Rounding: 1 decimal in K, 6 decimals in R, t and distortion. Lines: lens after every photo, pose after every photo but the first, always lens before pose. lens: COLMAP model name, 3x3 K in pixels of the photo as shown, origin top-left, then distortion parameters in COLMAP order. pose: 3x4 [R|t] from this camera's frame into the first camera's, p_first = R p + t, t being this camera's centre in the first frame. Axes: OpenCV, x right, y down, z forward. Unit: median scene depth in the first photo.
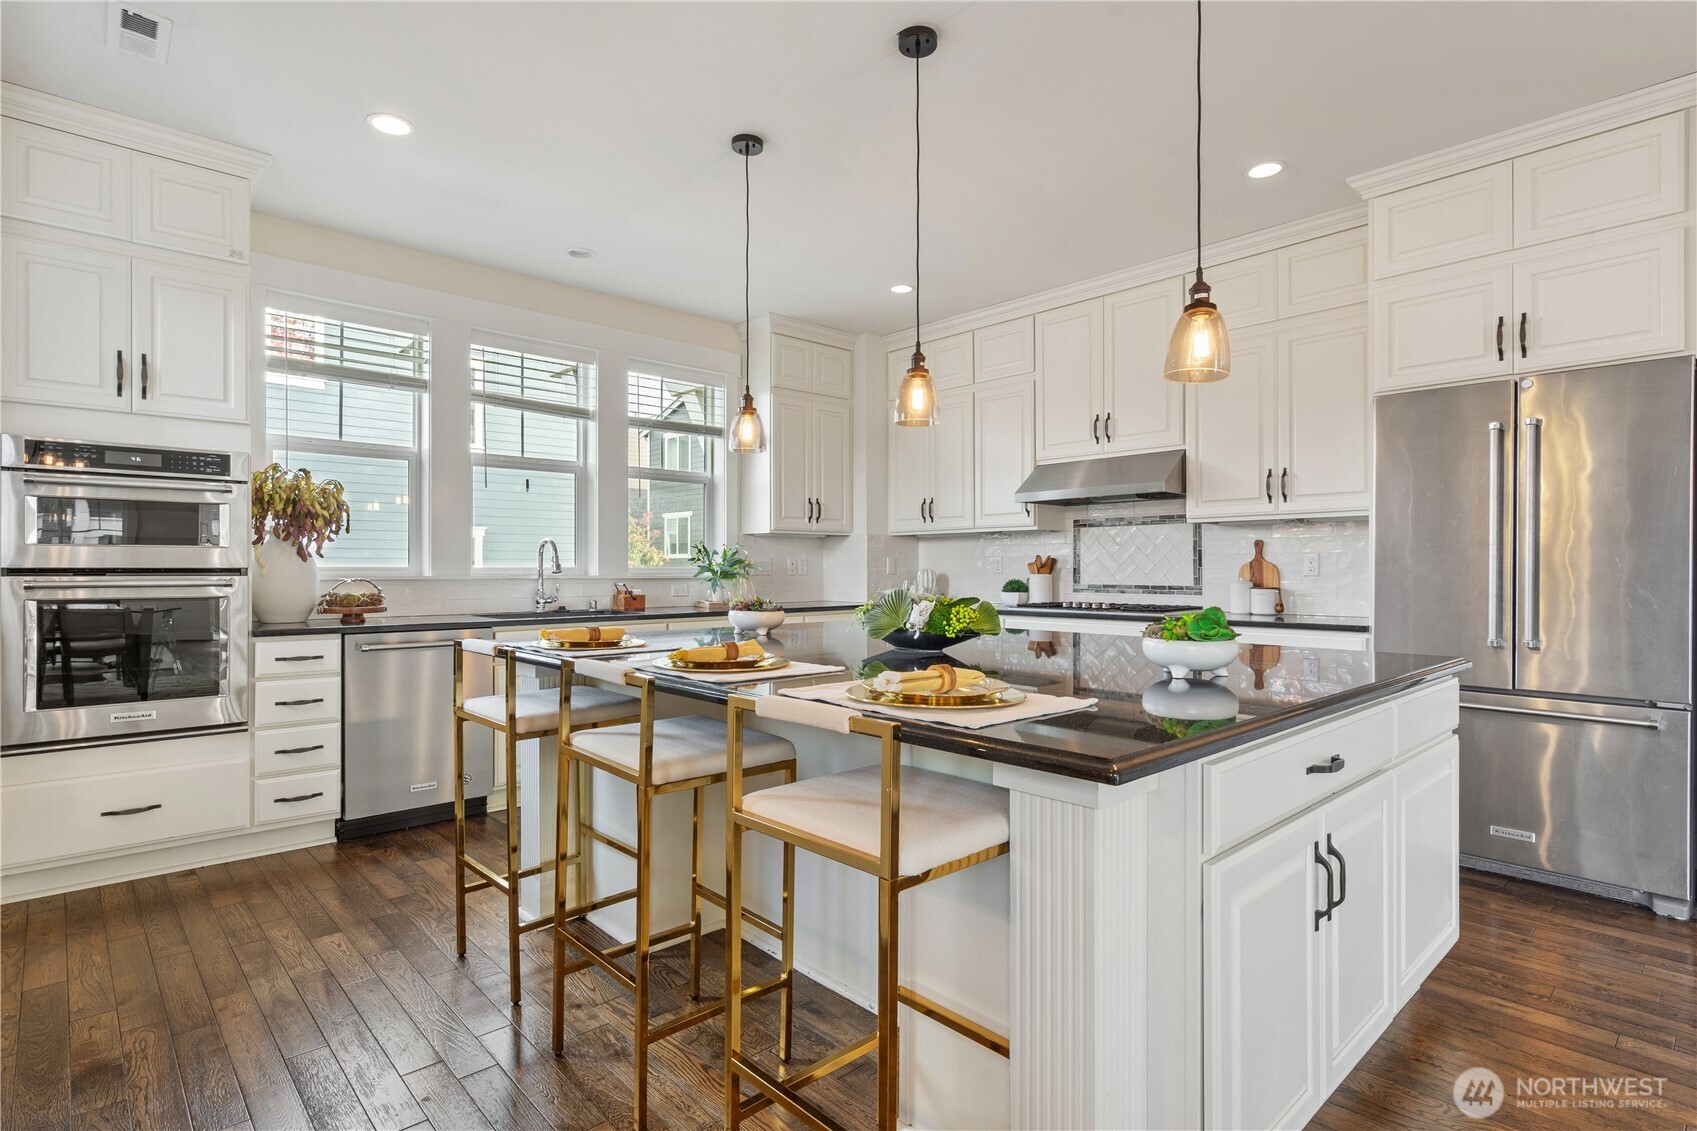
lens RADIAL K [[852.5, 0, 849.2], [0, 852.5, 569.3], [0, 0, 1]] dist [0.001396, 0.000338]
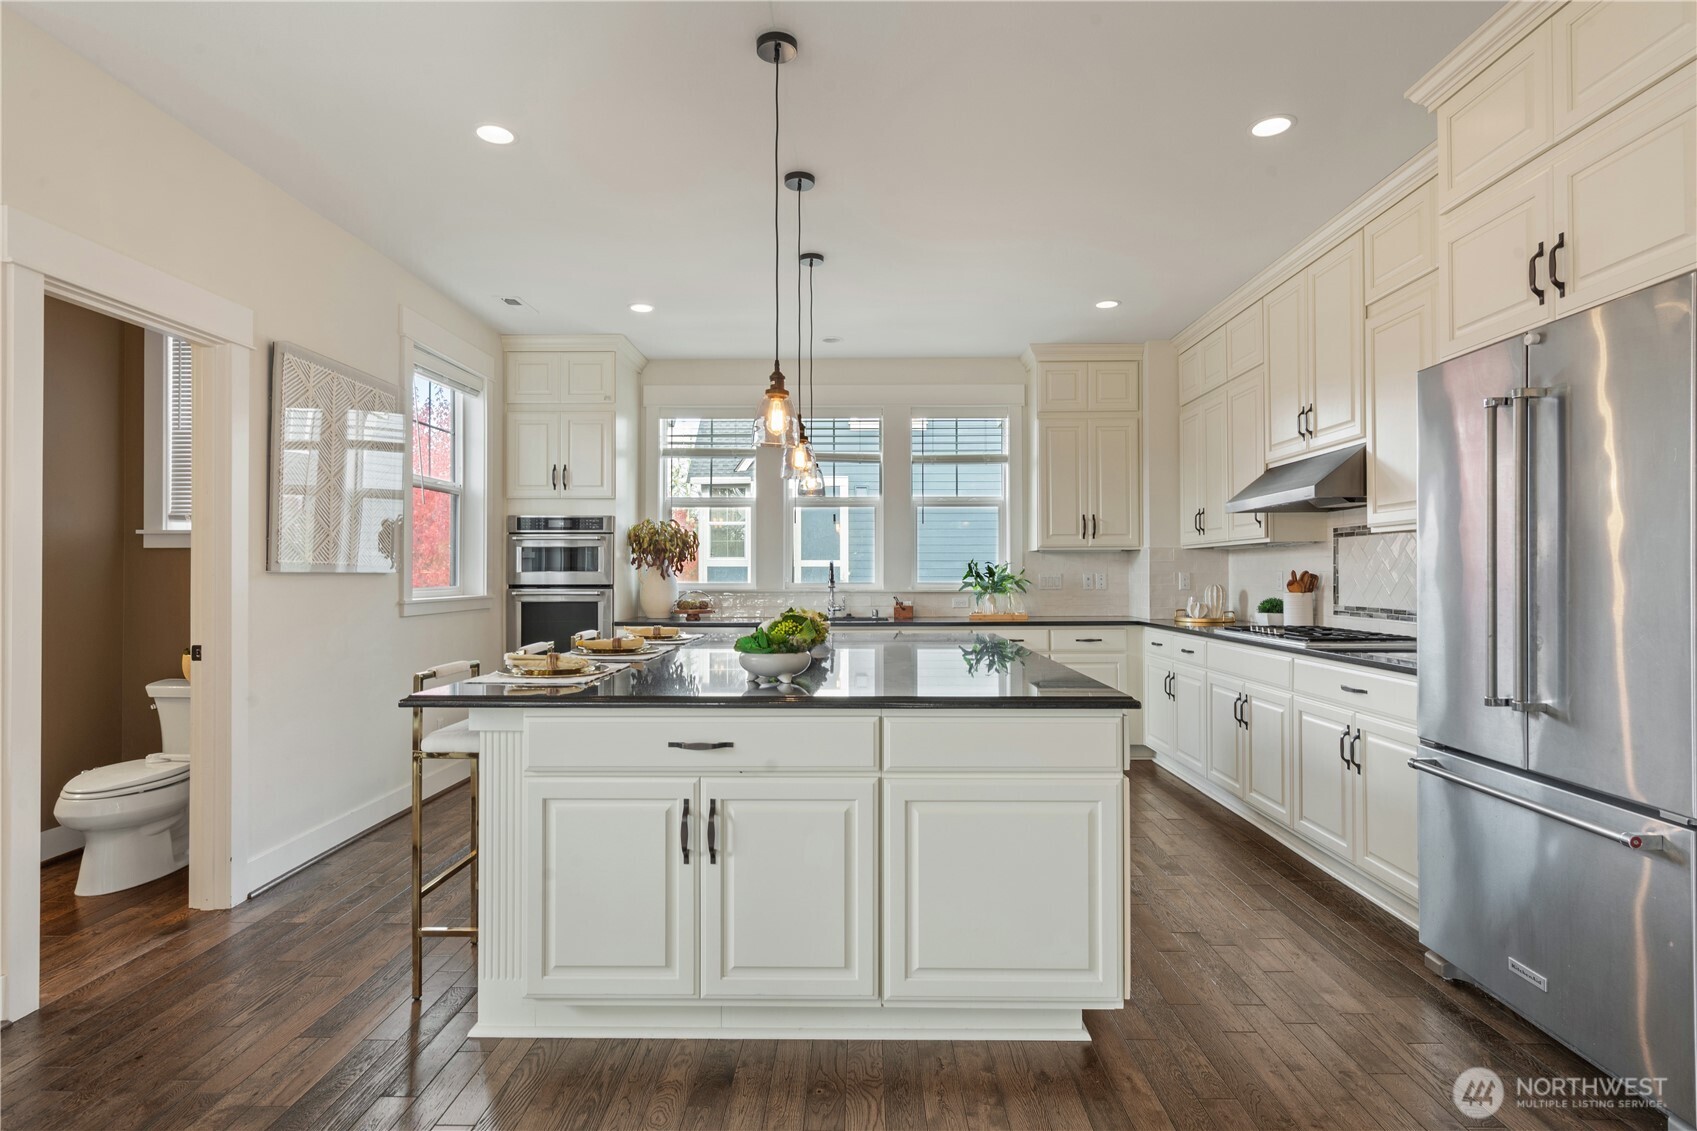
lens RADIAL K [[881.7, 0, 849.7], [0, 881.7, 568.2], [0, 0, 1]] dist [0.000916, 0.000341]
pose [[0.722863, -0.006029, -0.690965, 0.580293], [0.000528, 0.999966, -0.008173, -0.013444], [0.690991, 0.005543, 0.722842, 0.053011]]
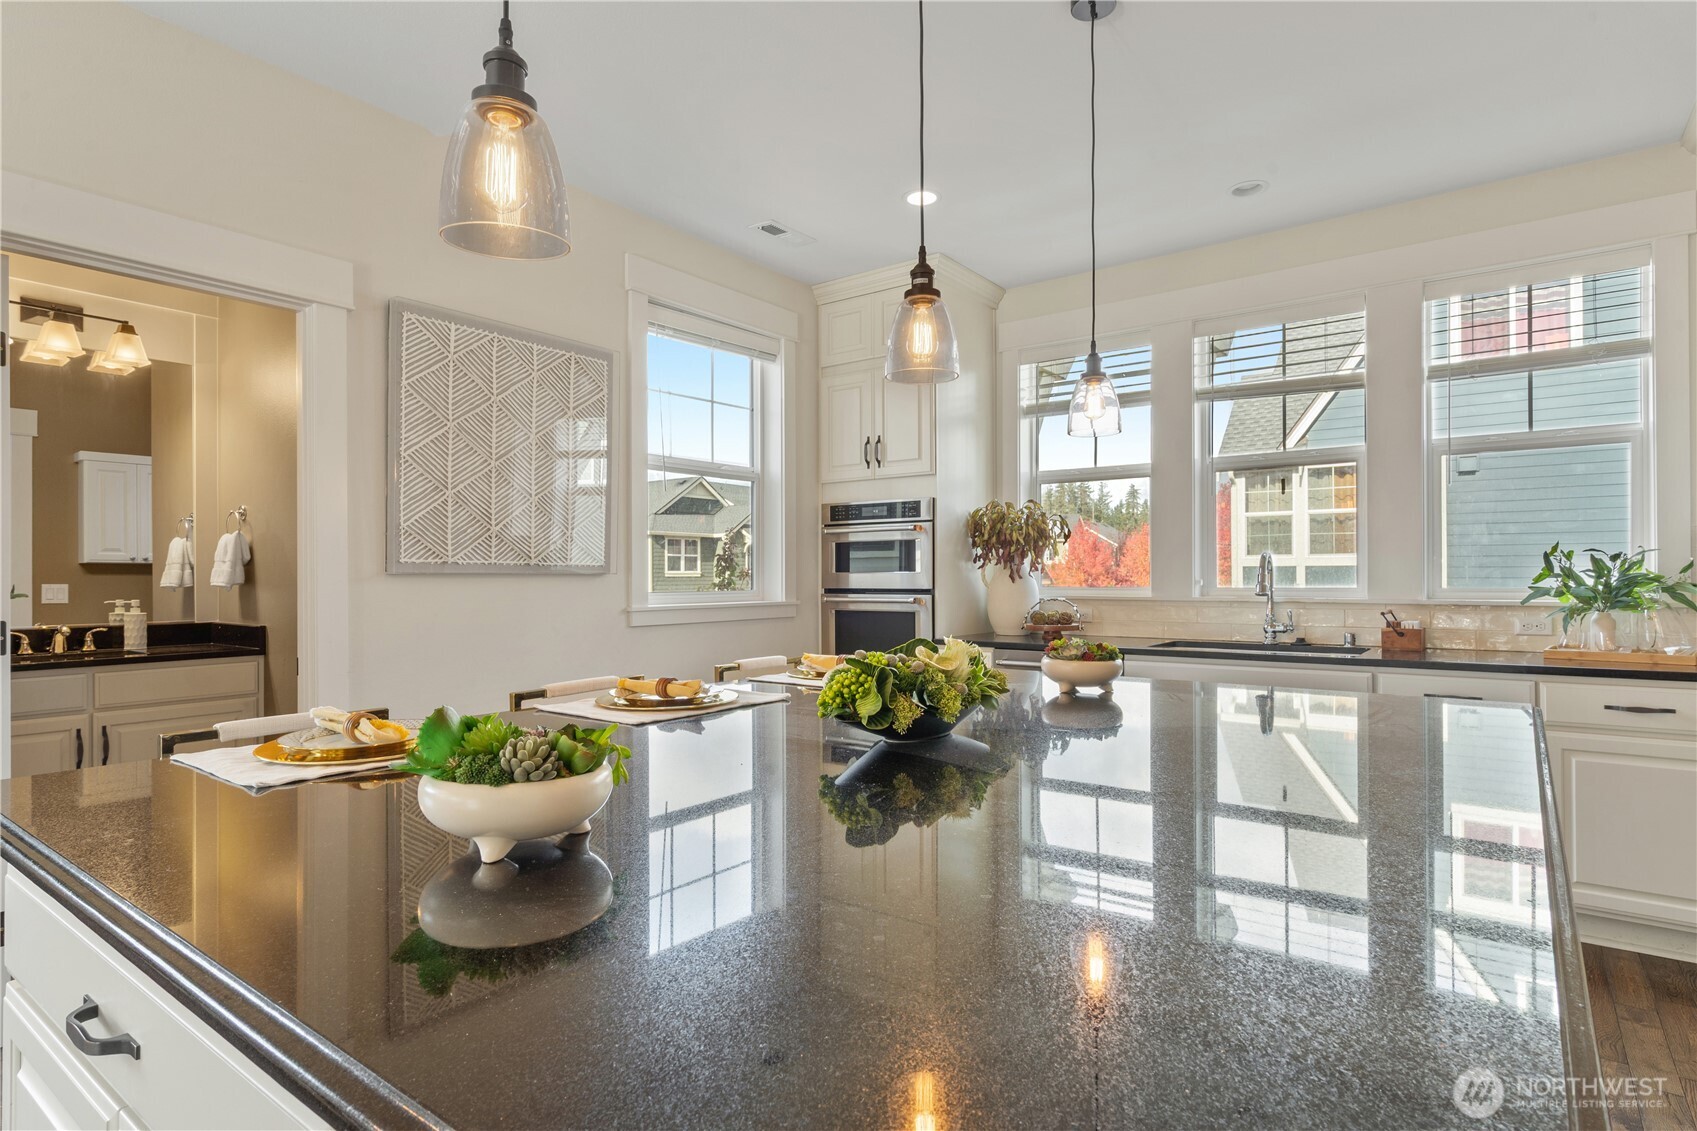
lens RADIAL K [[889.9, 0, 845.9], [0, 889.9, 573.6], [0, 0, 1]] dist [0.001745, 0.000349]
pose [[0.173957, -0.005781, -0.984736, 0.394968], [0.002805, 0.999982, -0.005375, -0.012249], [0.984749, -0.001827, 0.173970, 0.459508]]
